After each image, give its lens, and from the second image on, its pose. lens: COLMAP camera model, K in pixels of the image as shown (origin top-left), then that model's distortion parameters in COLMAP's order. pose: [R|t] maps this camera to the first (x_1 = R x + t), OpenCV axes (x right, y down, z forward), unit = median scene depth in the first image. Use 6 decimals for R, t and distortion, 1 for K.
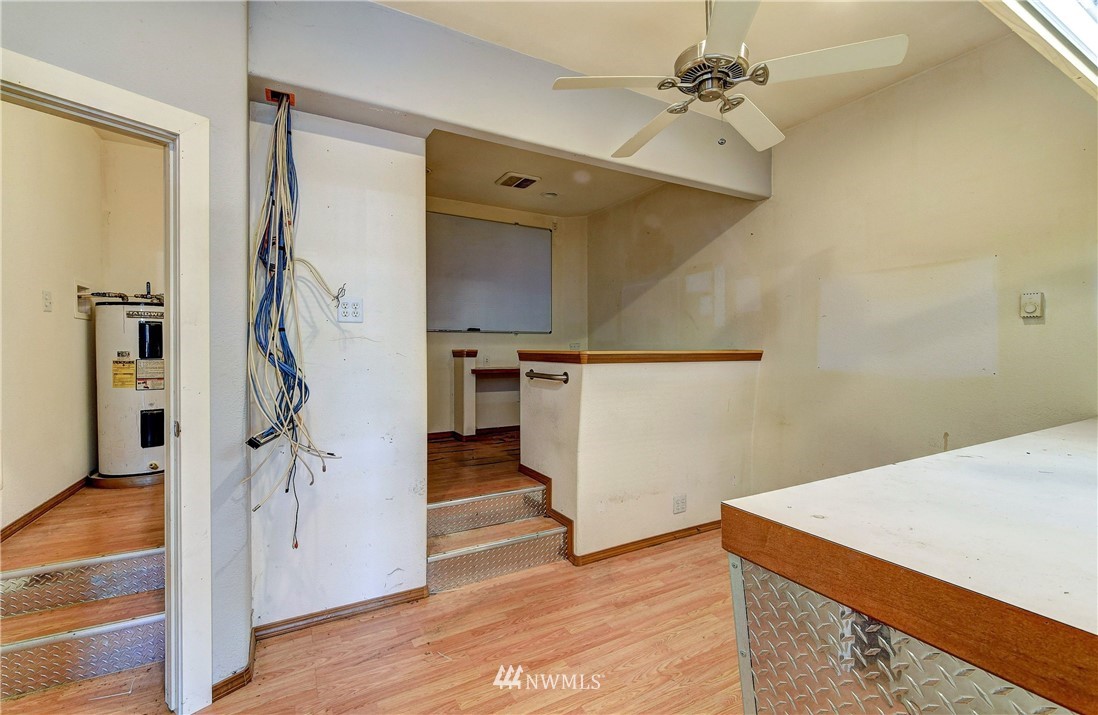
lens RADIAL K [[483.3, 0, 549.0], [0, 483.3, 357.5], [0, 0, 1]] dist [0.035000, -0.000066]
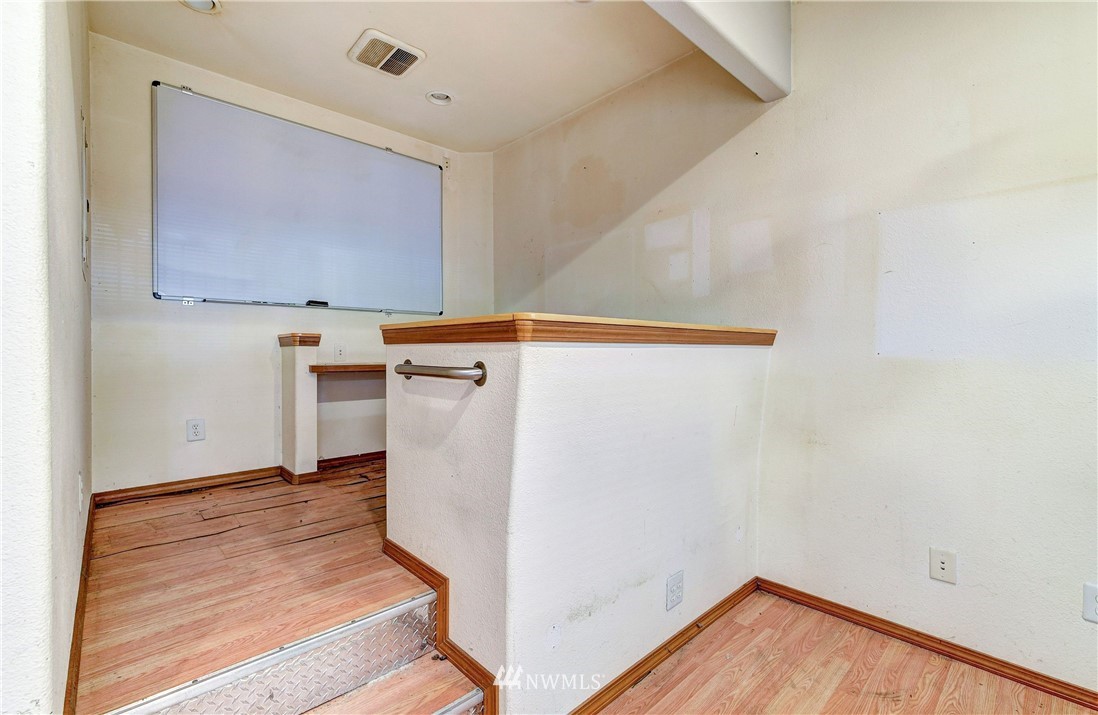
lens RADIAL K [[474.0, 0, 549.0], [0, 474.0, 357.5], [0, 0, 1]] dist [0.002343, -0.000578]
pose [[0.972725, -0.002594, 0.231948, -0.005920], [0.003833, 0.999981, -0.004891, 0.024205], [-0.231931, 0.005646, 0.972716, 0.449413]]
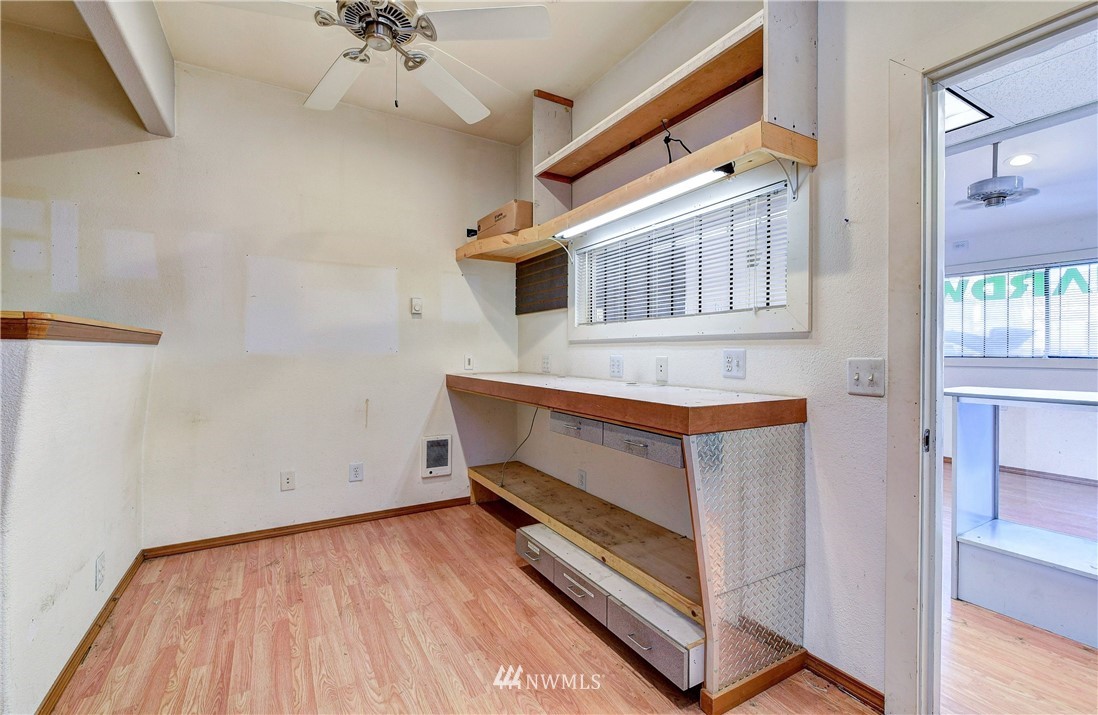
lens RADIAL K [[474.0, 0, 549.0], [0, 474.0, 357.5], [0, 0, 1]] dist [0.002343, -0.000578]
pose [[-0.019381, -0.011282, 0.999749, -0.322957], [0.013157, 0.999847, 0.011538, 0.025855], [-0.999726, 0.013377, -0.019230, 0.400705]]
